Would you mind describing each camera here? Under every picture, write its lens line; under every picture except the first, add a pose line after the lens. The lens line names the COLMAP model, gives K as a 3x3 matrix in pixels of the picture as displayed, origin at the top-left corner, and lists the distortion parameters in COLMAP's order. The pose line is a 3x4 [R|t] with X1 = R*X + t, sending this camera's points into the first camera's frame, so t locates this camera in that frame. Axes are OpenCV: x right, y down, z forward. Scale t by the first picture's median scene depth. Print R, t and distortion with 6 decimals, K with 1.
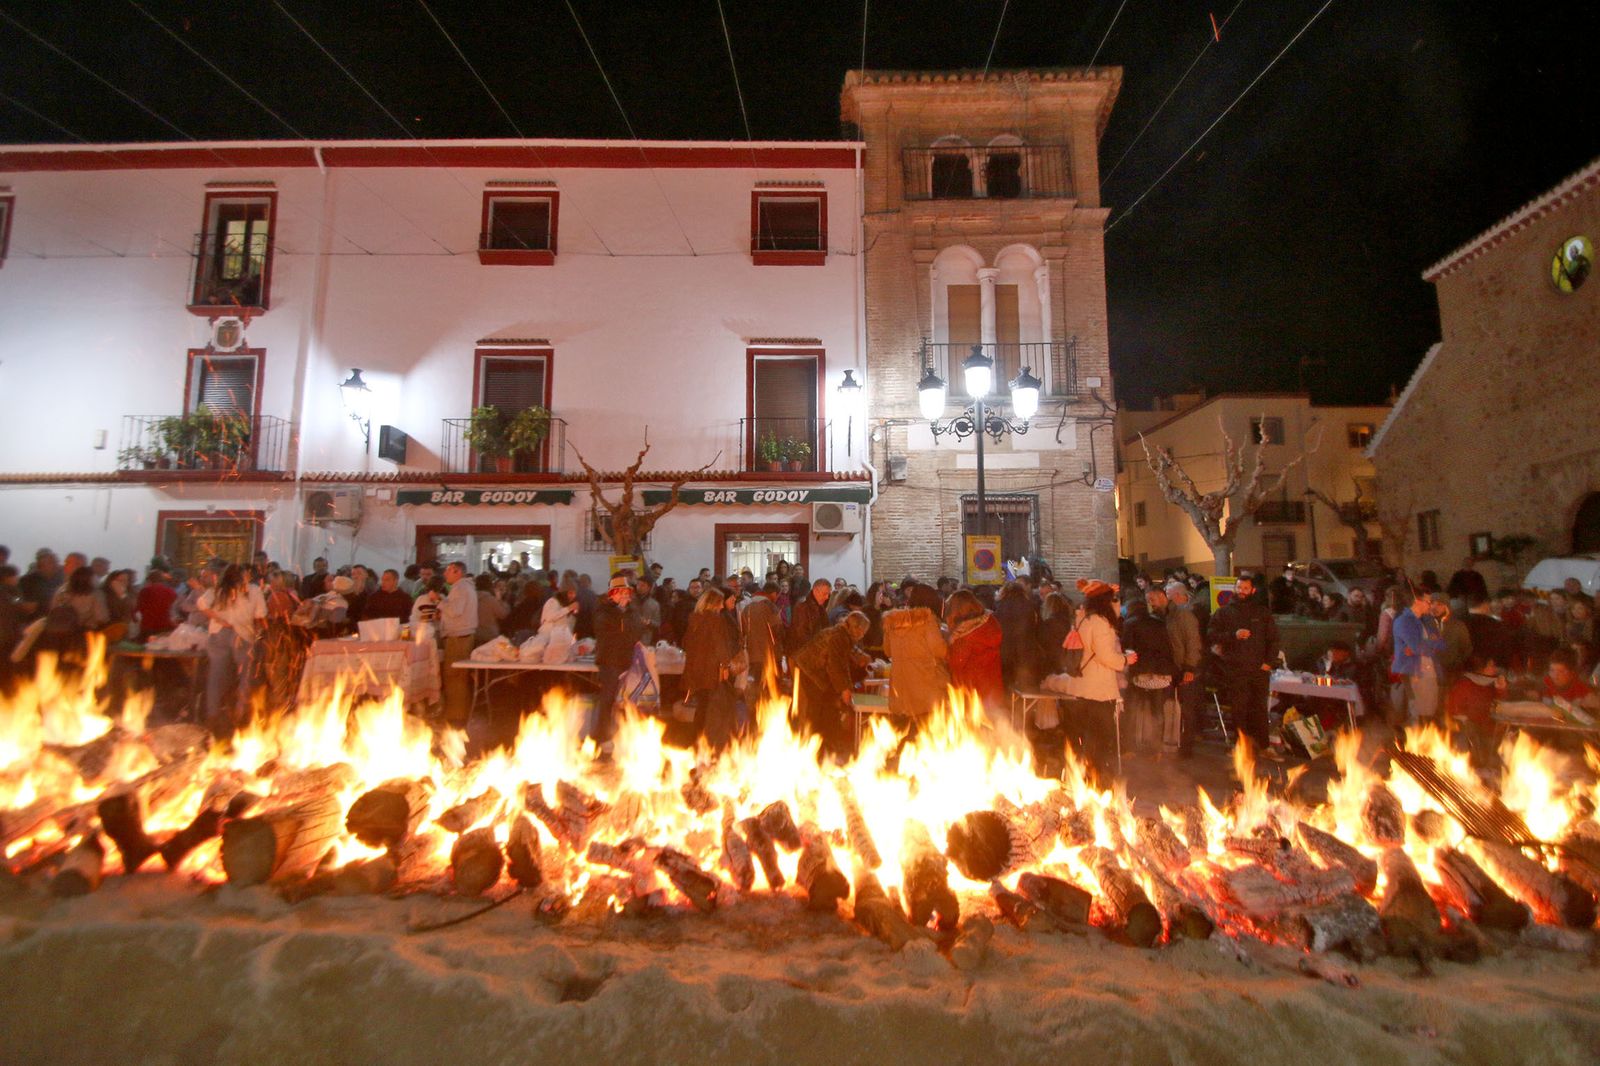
lens RADIAL K [[740.1, 0, 789.4], [0, 740.1, 523.9], [0, 0, 1]] dist [0.010689, -0.019550]
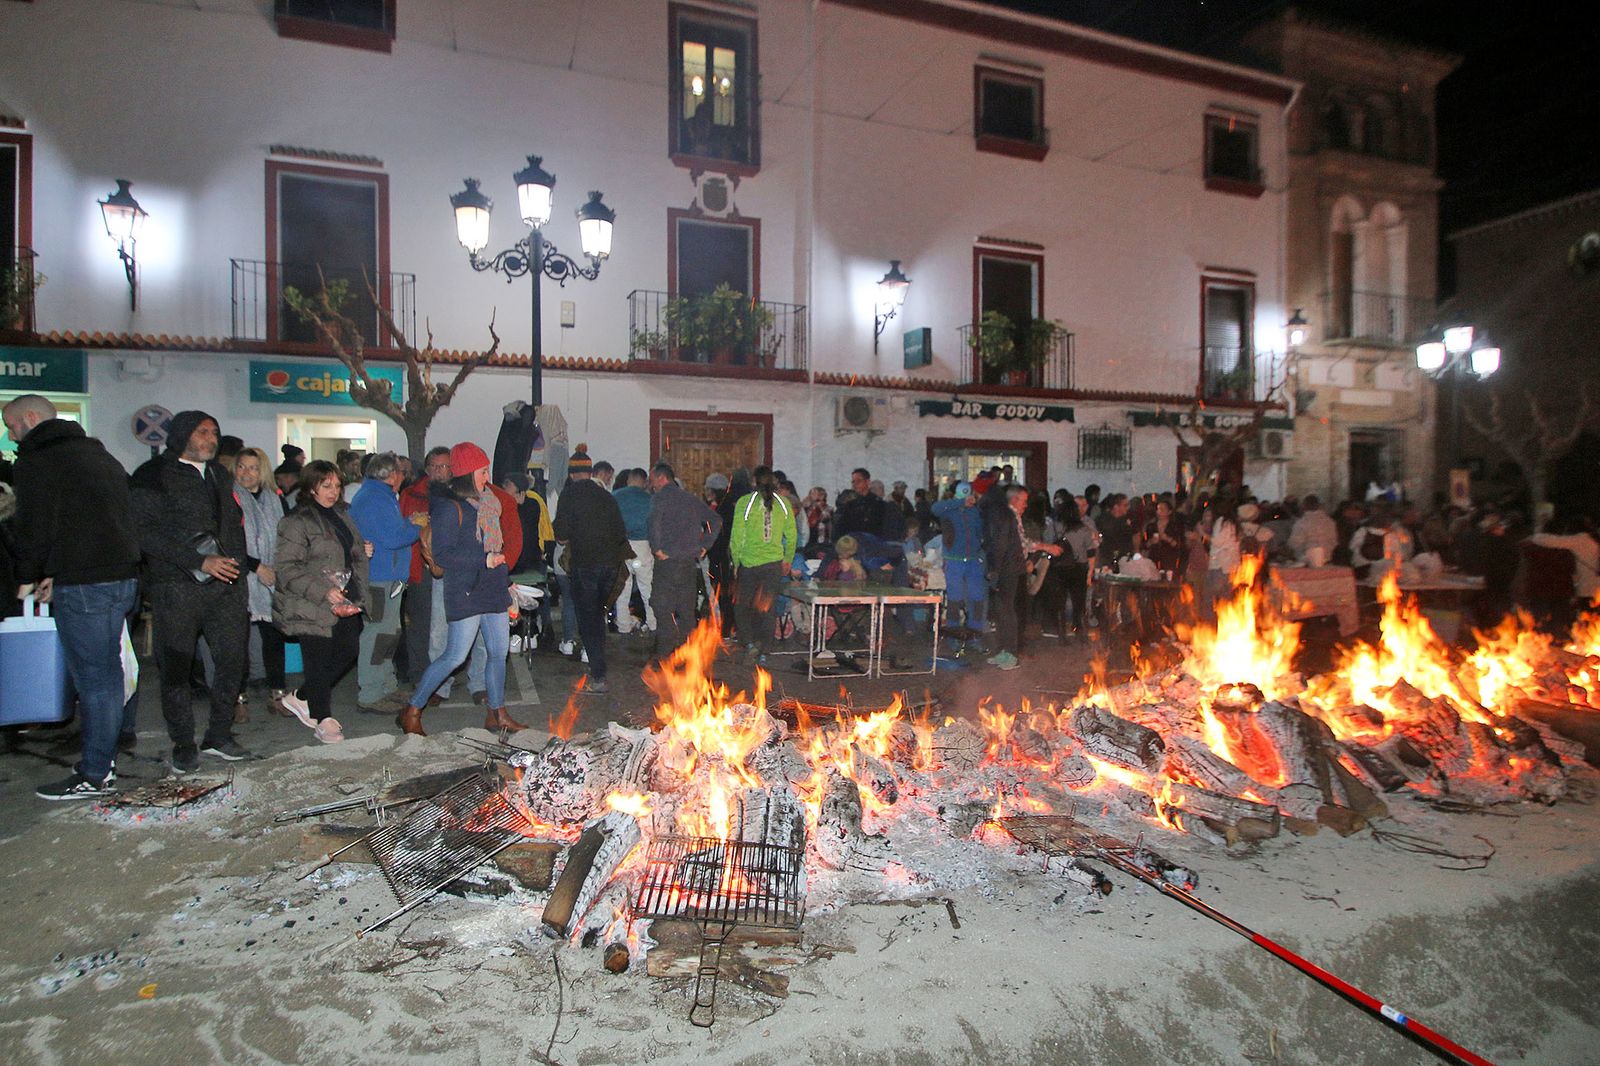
lens RADIAL K [[889.4, 0, 798.1], [0, 889.4, 539.2], [0, 0, 1]] dist [-0.022265, 0.000130]
pose [[0.939243, -0.006475, 0.343191, -1.011385], [-0.038810, 0.991407, 0.124920, -0.004624], [-0.341050, -0.130650, 0.930922, 0.004032]]
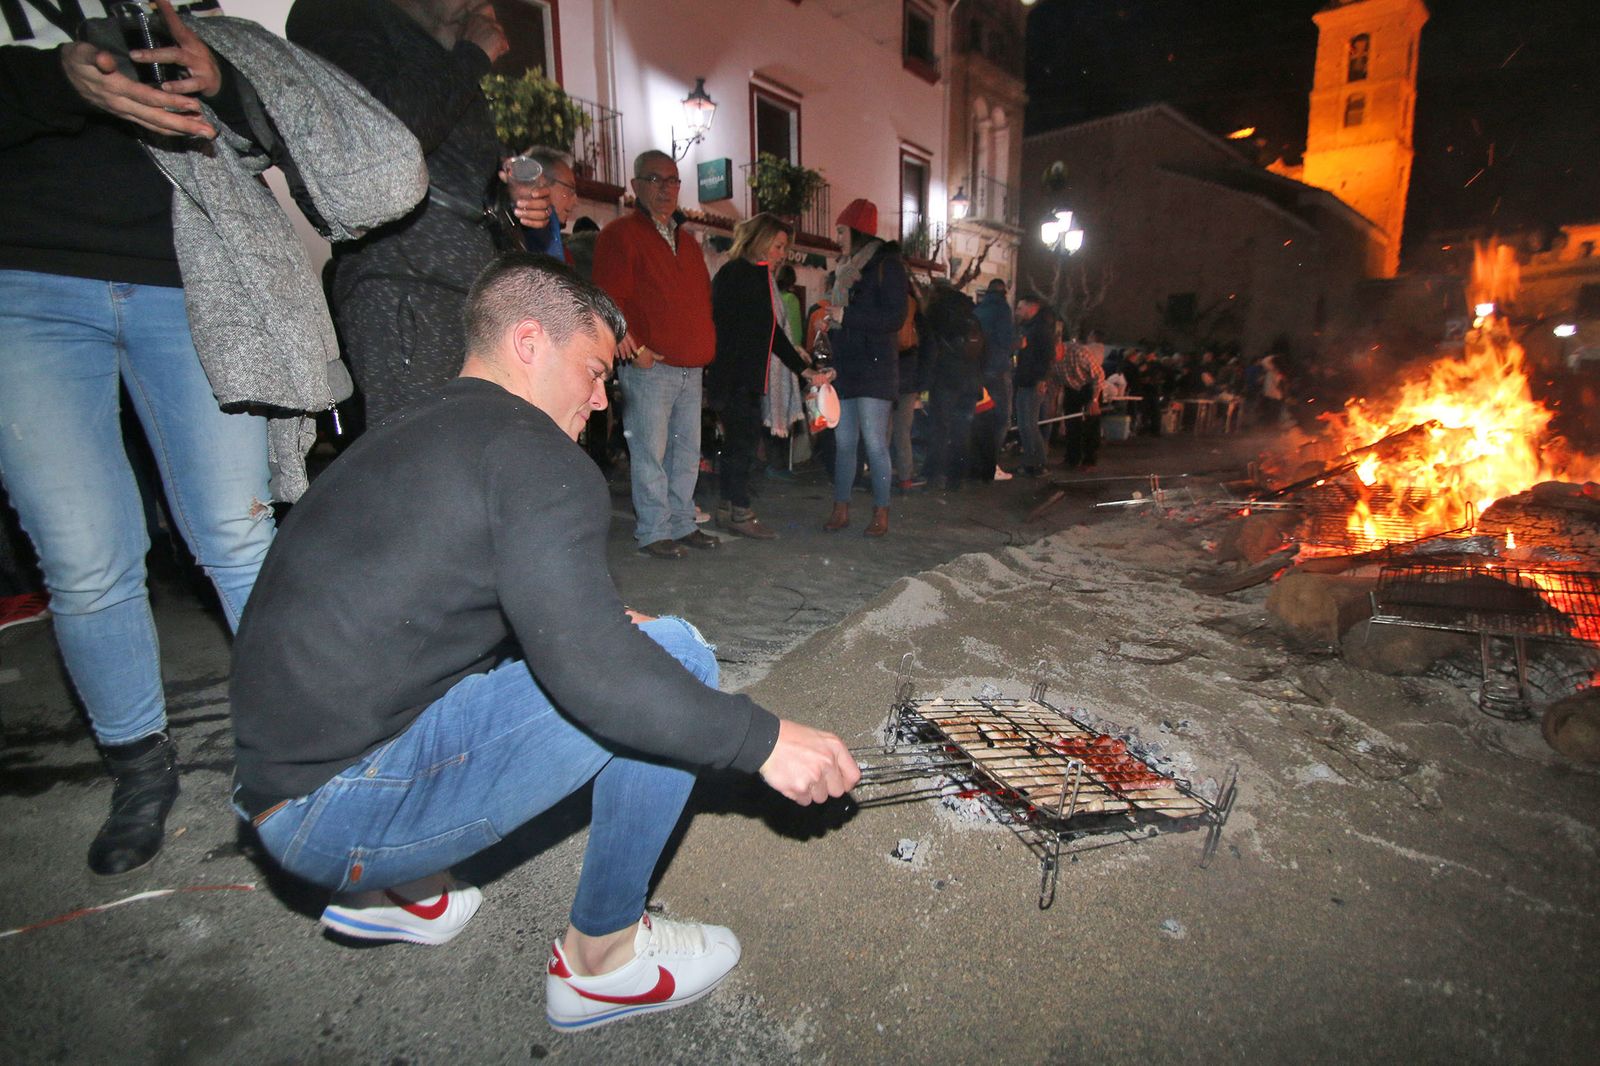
lens RADIAL K [[740.1, 0, 789.4], [0, 740.1, 523.9], [0, 0, 1]] dist [0.010689, -0.019550]
pose [[0.642567, -0.154693, 0.750452, -1.181501], [-0.068649, 0.963847, 0.257460, 0.057337], [-0.763148, -0.216953, 0.608717, 0.273417]]
